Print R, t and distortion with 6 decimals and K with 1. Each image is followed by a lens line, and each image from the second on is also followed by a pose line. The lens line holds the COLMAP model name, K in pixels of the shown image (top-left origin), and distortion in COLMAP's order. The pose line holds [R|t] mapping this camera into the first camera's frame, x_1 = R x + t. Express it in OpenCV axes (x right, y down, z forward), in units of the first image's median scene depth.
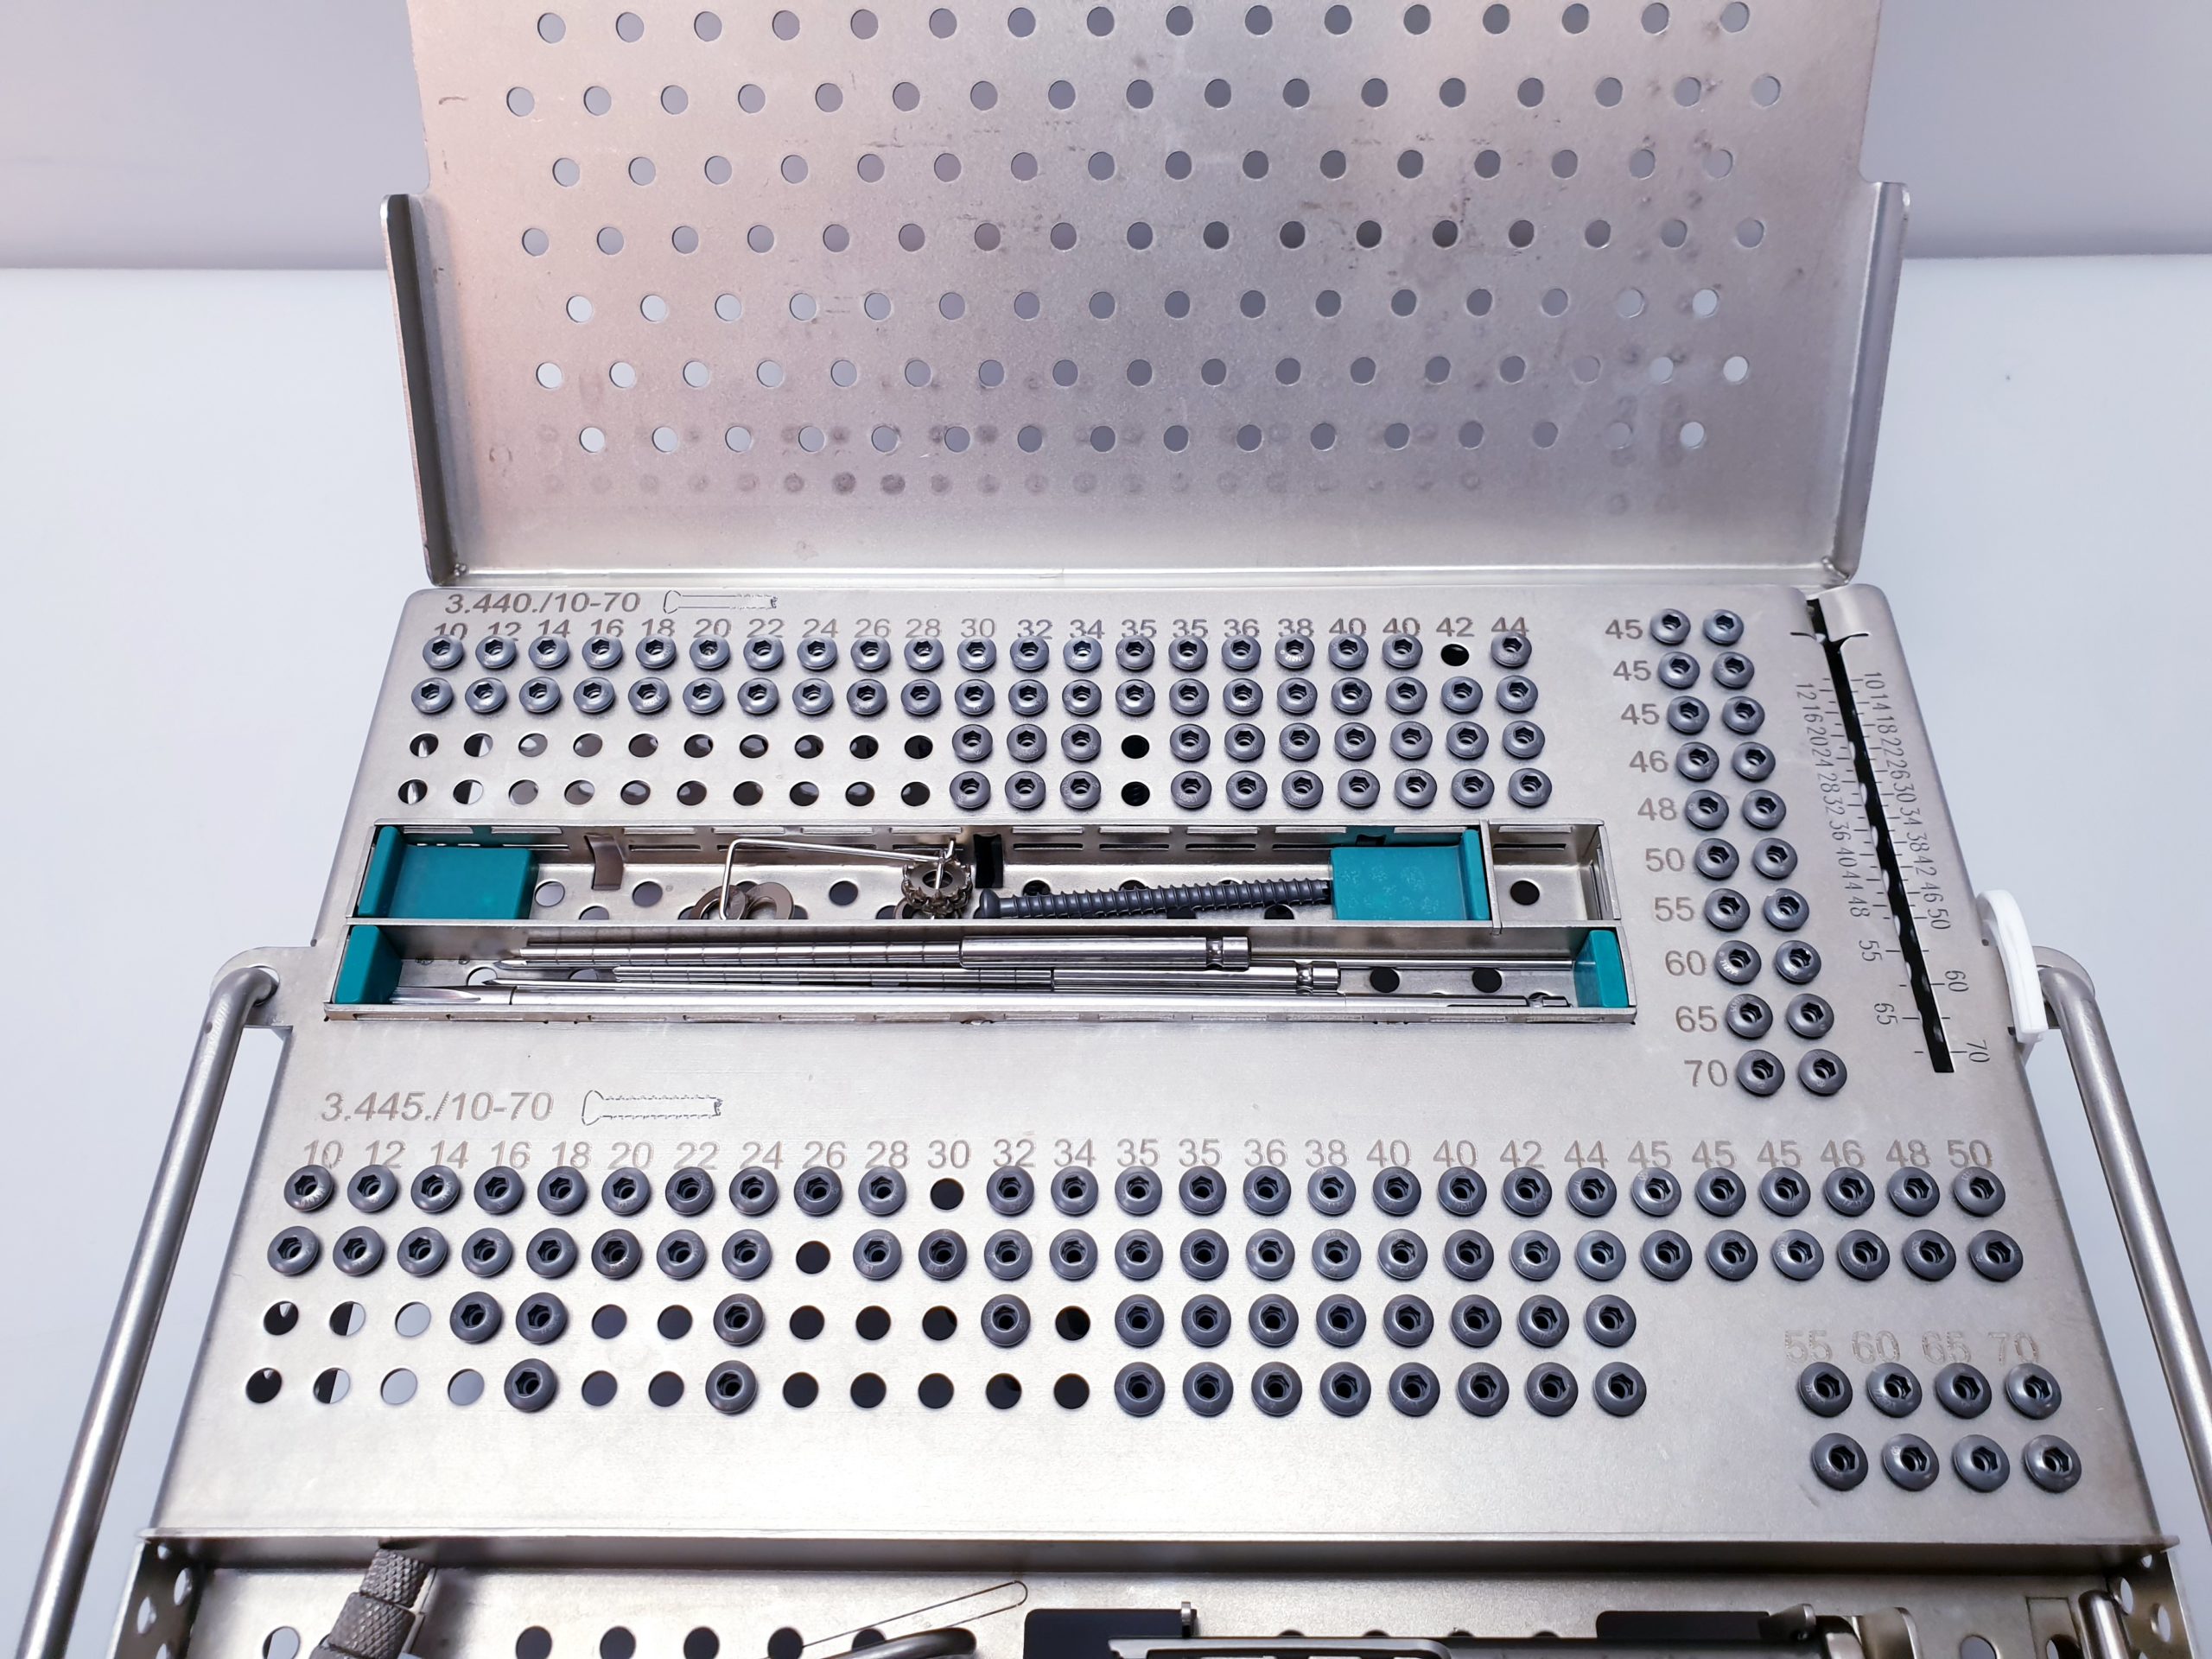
lens RADIAL K [[1668.0, 0, 1092.5], [0, 1668.0, 822.6], [0, 0, 1]] dist [0.129509, -0.320196]
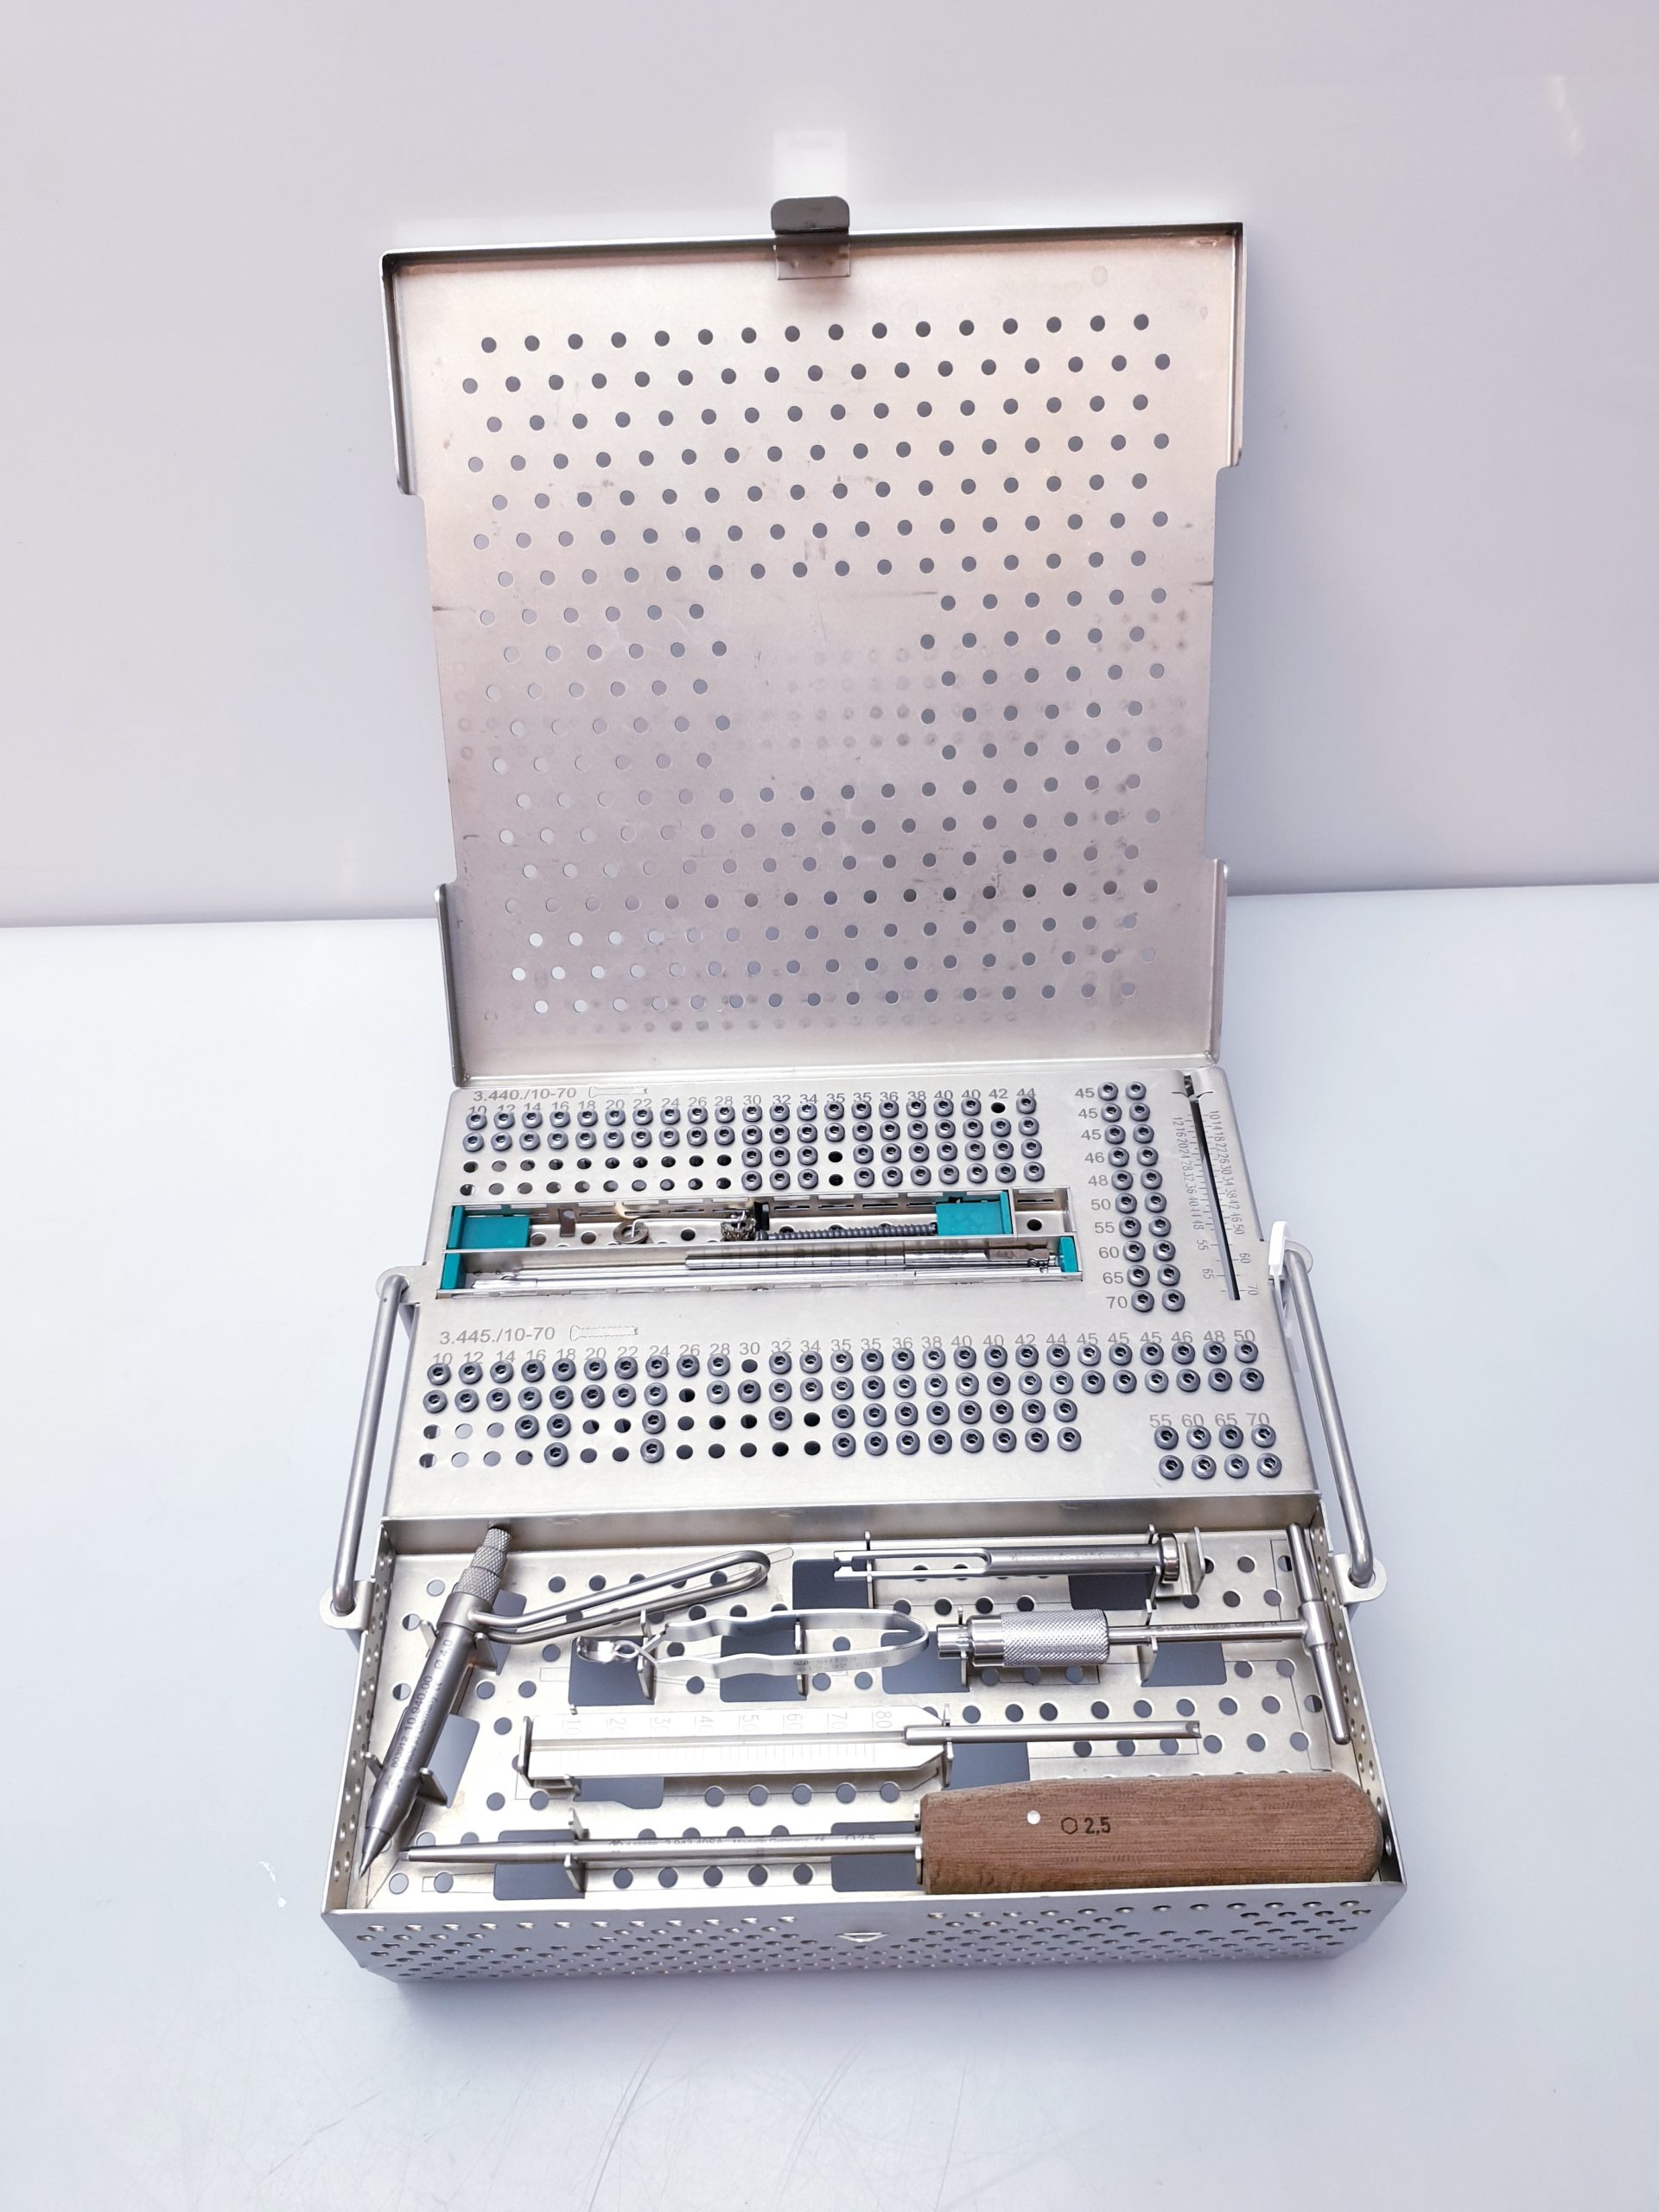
lens RADIAL K [[1668.0, 0, 836.6], [0, 1668.0, 1104.1], [0, 0, 1]] dist [0.129509, -0.320196]
pose [[0.999435, -0.025965, 0.021322, -0.013494], [0.028734, 0.989453, -0.141974, 0.173381], [-0.017411, 0.142507, 0.989641, -0.956650]]
